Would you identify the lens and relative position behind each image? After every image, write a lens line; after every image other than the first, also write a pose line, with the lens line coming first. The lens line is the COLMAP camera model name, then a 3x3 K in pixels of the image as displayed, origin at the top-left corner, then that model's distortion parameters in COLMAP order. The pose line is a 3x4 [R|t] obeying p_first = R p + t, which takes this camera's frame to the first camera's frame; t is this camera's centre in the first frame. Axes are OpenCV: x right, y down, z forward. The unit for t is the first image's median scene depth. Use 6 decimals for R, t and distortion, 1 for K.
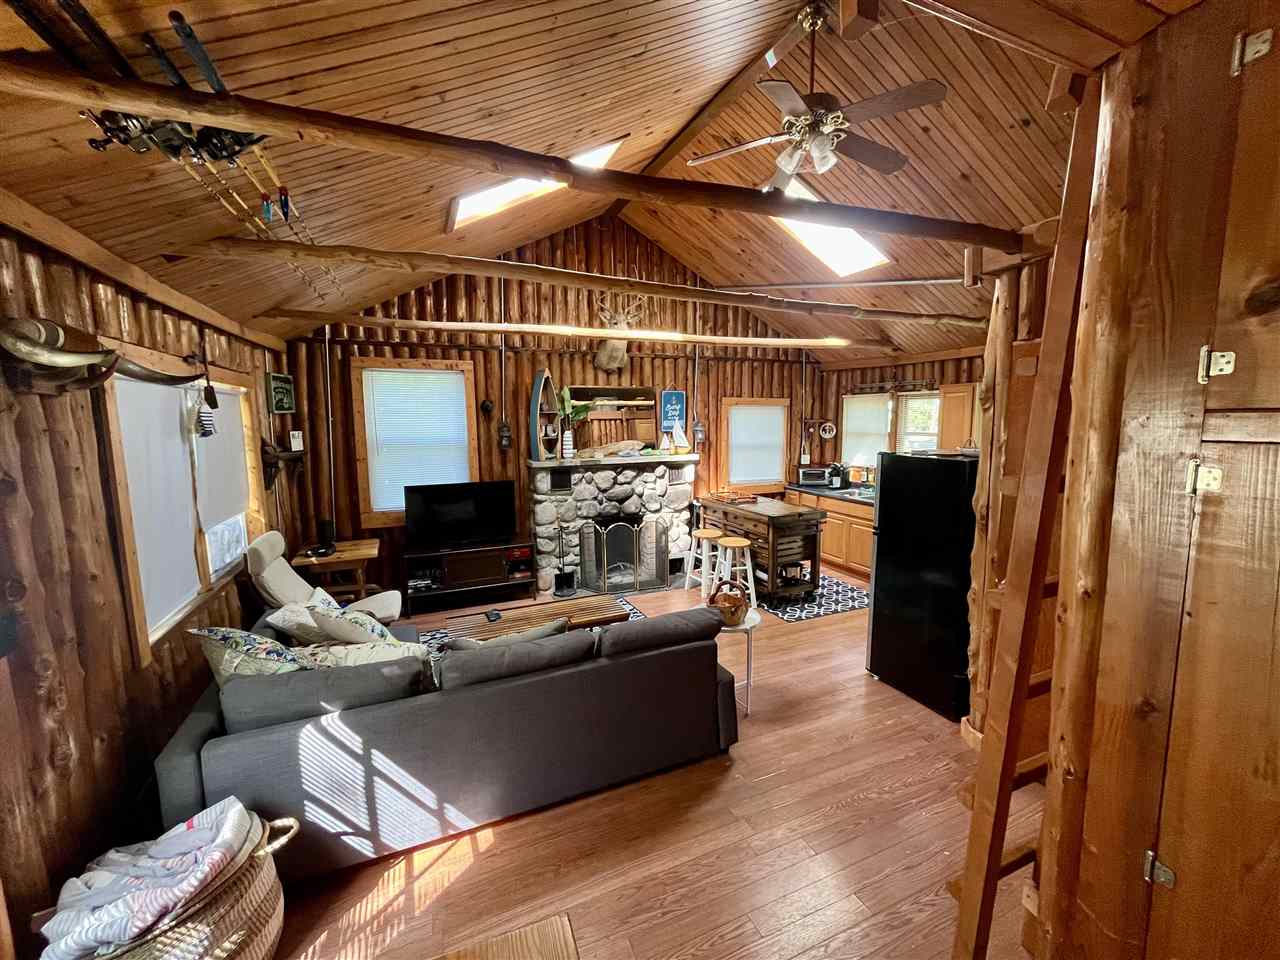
lens RADIAL K [[516.8, 0, 640.0], [0, 516.8, 480.0], [0, 0, 1]] dist [-0.001475, -0.000250]
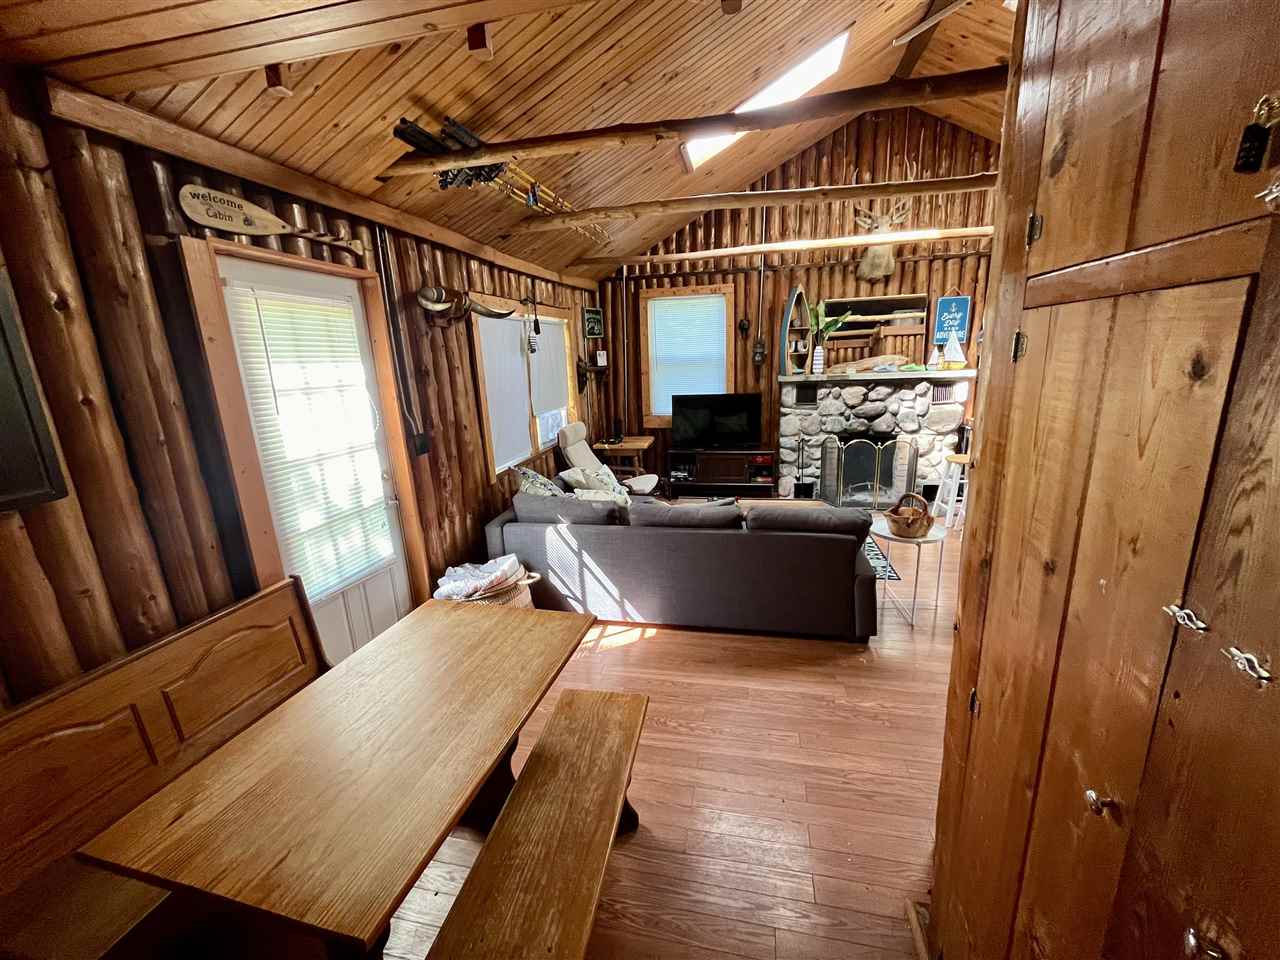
lens RADIAL K [[516.8, 0, 640.0], [0, 516.8, 480.0], [0, 0, 1]] dist [-0.001475, -0.000250]
pose [[0.814048, 0.118656, -0.568547, 0.186489], [-0.037068, 0.987527, 0.153023, 0.023325], [0.579613, -0.103493, 0.808293, -0.057153]]
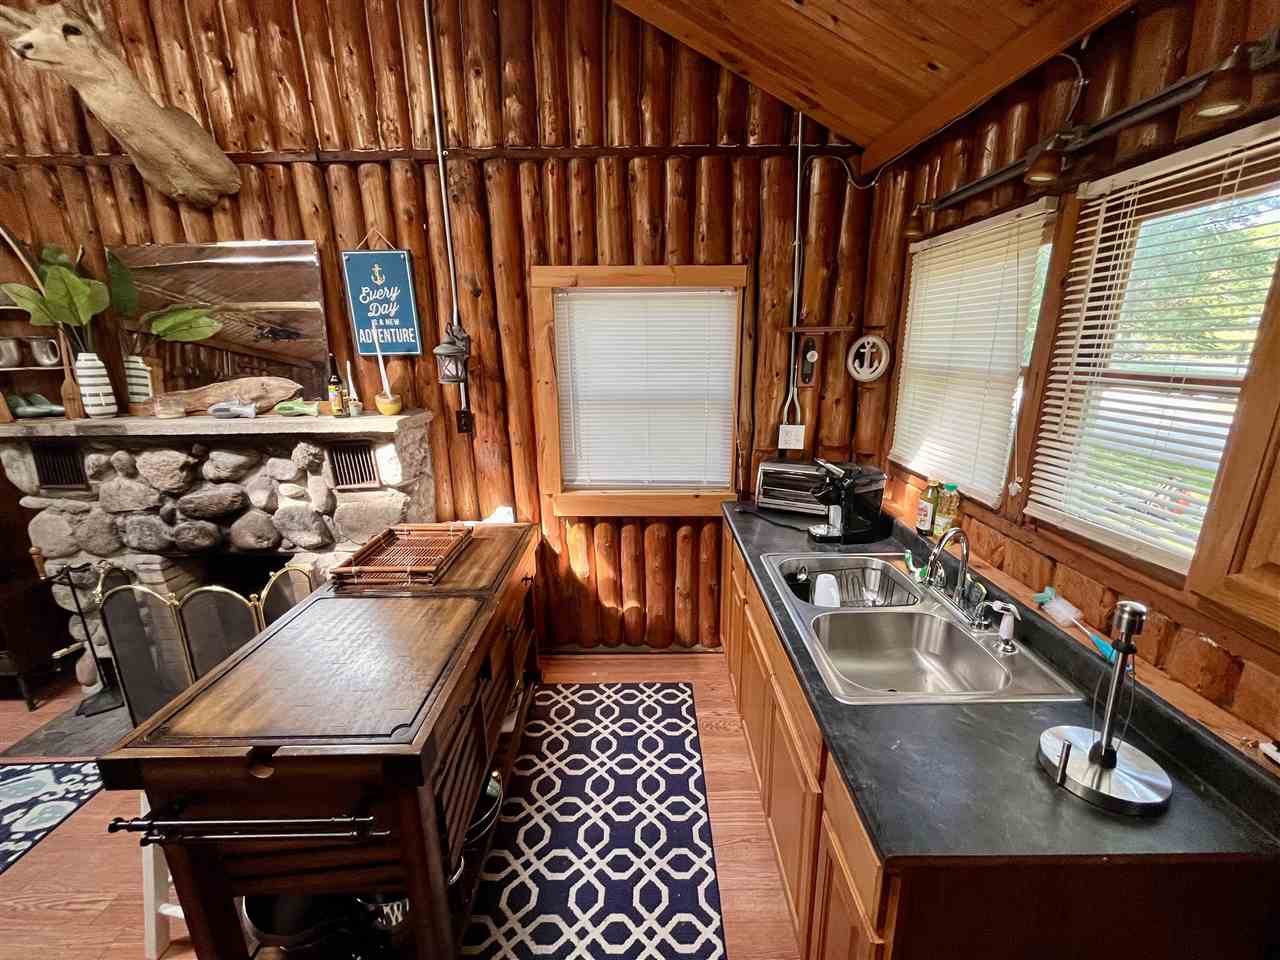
lens RADIAL K [[516.8, 0, 640.0], [0, 516.8, 480.0], [0, 0, 1]] dist [-0.001475, -0.000250]
pose [[0.918106, 0.103200, -0.382663, 0.469861], [-0.046538, 0.986896, 0.154498, -0.079141], [0.393593, -0.124037, 0.910878, 0.789010]]
